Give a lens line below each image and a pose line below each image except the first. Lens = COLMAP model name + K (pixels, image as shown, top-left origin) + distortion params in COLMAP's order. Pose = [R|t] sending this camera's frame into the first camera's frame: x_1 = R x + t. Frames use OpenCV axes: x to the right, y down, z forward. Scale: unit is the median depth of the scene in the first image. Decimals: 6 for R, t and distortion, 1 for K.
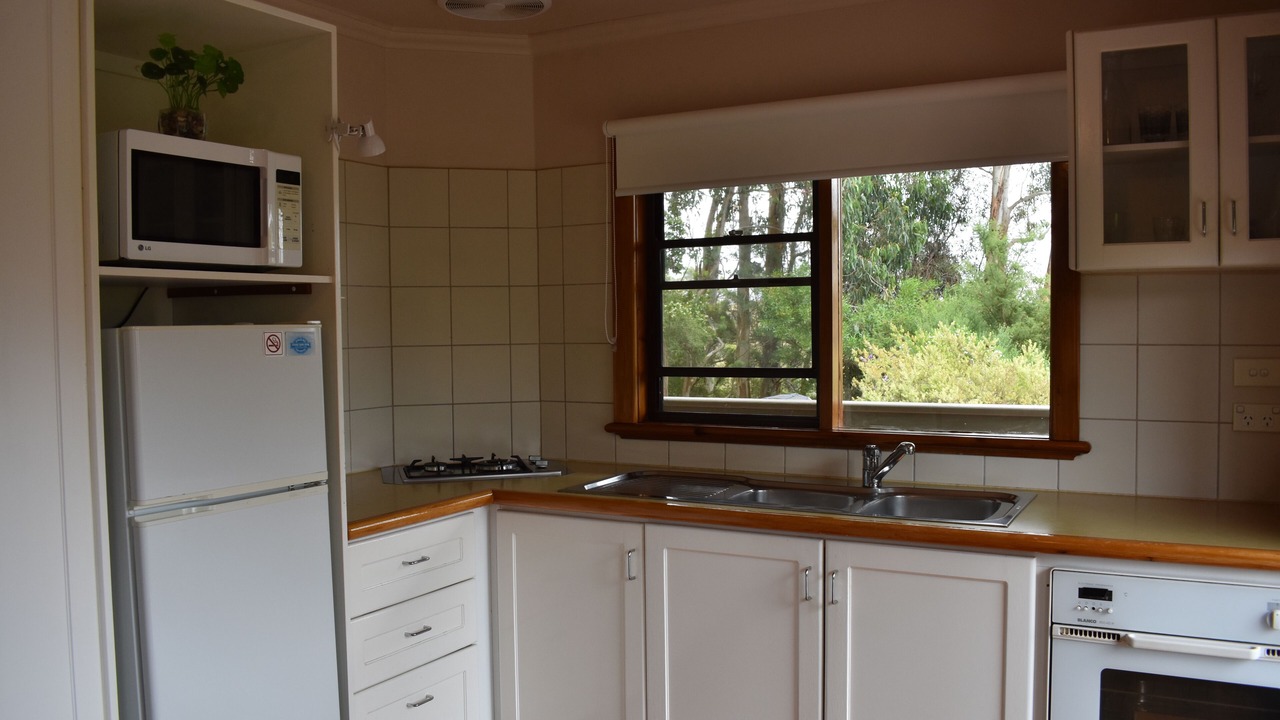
lens RADIAL K [[1039.5, 0, 640.0], [0, 1039.5, 360.0], [0, 0, 1]] dist [-0.078652, 0.004570]
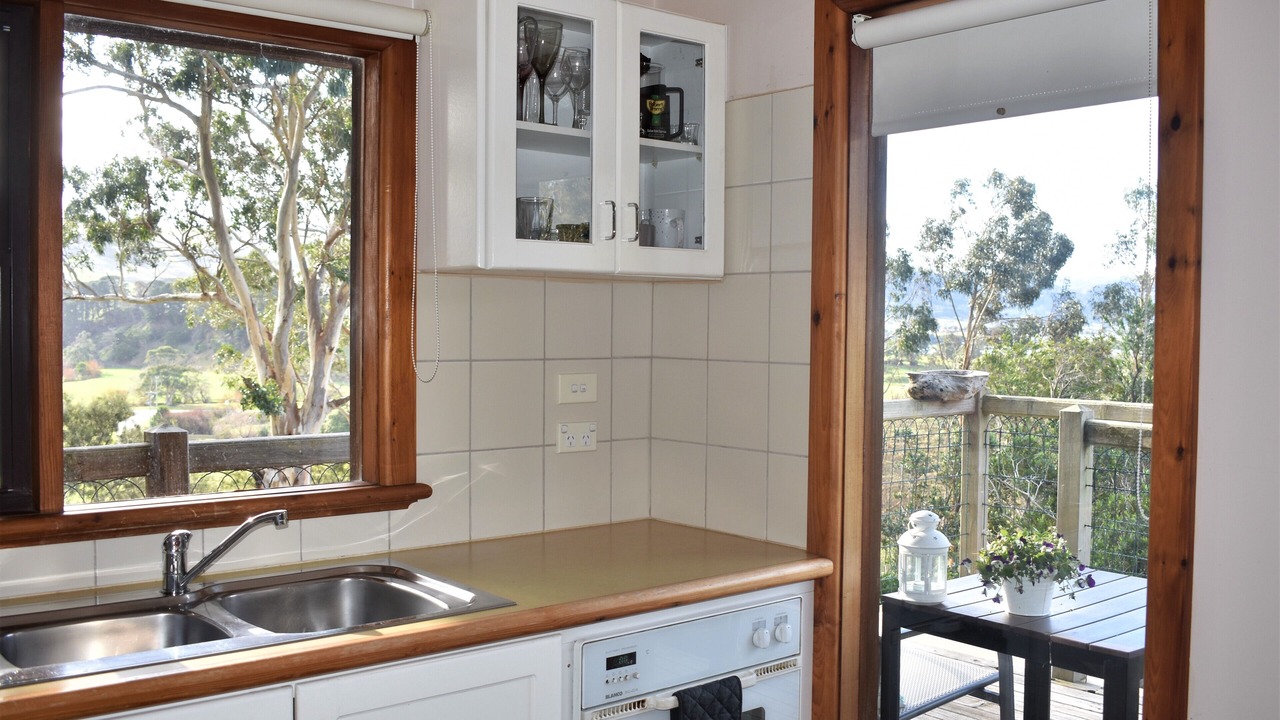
lens RADIAL K [[1194.8, 0, 598.9], [0, 1194.8, 363.3], [0, 0, 1]] dist [-0.102557, 0.001107]
pose [[0.371636, -0.018882, 0.928186, -0.431470], [0.023607, 0.999662, 0.010884, -0.023779], [-0.928078, 0.017867, 0.371957, 0.612004]]
